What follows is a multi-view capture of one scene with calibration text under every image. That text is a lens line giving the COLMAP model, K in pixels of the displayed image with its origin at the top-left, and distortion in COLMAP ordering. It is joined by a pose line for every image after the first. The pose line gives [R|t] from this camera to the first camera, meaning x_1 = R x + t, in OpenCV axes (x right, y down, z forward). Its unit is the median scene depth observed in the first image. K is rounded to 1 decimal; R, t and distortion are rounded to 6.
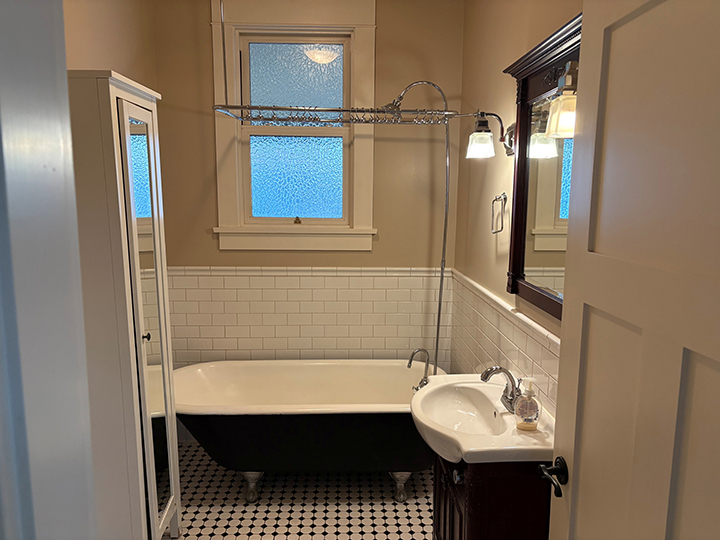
lens RADIAL K [[545.5, 0, 362.8], [0, 545.5, 271.3], [0, 0, 1]] dist [0.057576, -0.056512]
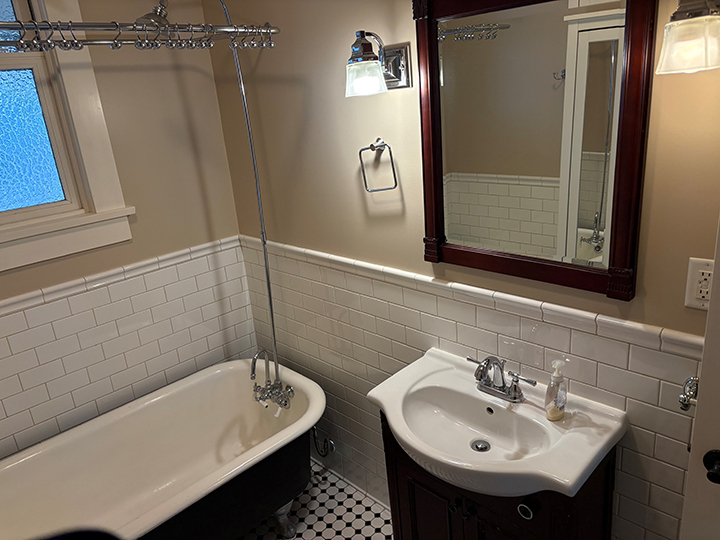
lens RADIAL K [[545.5, 0, 359.8], [0, 545.5, 271.3], [0, 0, 1]] dist [0.057576, -0.056512]
pose [[0.732199, -0.285162, 0.618520, -0.217061], [0.187834, 0.957459, 0.219070, -0.098692], [-0.654678, -0.044224, 0.754613, 0.297964]]
